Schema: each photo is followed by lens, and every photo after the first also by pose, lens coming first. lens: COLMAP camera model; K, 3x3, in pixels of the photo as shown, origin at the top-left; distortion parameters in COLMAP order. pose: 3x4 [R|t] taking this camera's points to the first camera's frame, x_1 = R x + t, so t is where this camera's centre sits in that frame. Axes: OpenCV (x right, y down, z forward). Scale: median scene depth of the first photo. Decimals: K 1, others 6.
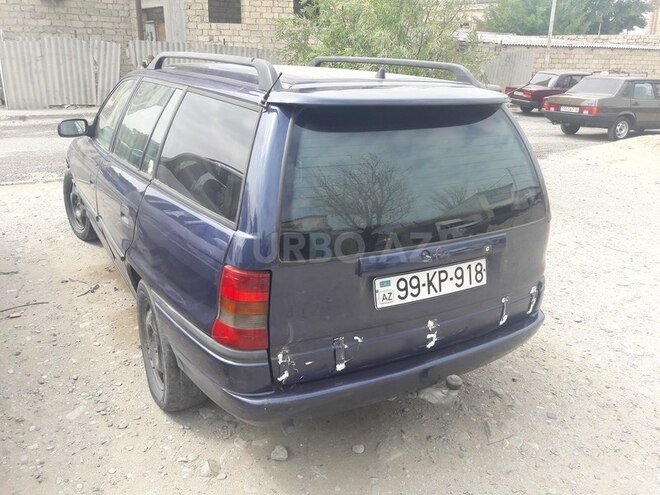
lens RADIAL K [[615.6, 0, 330.2], [0, 615.6, 246.5], [0, 0, 1]] dist [-0.002368, 0.000000]
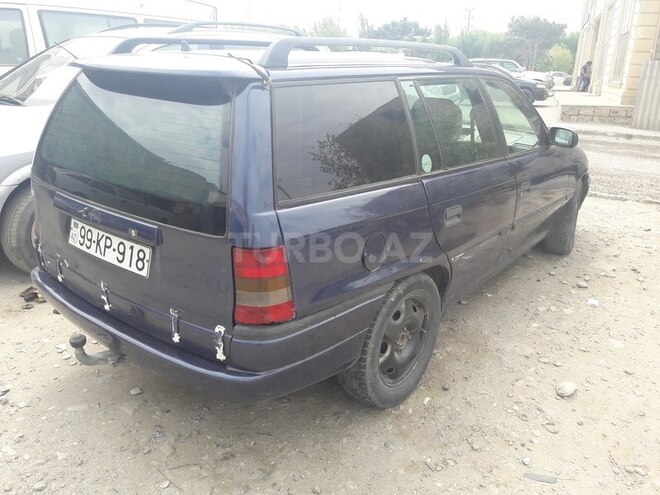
lens RADIAL K [[615.6, 0, 330.7], [0, 615.6, 248.7], [0, 0, 1]] dist [-0.002368, 0.000000]
pose [[0.304191, 0.267580, -0.914259, 1.139347], [-0.313544, 0.934387, 0.169149, -0.211070], [0.899532, 0.235207, 0.368130, 0.913043]]
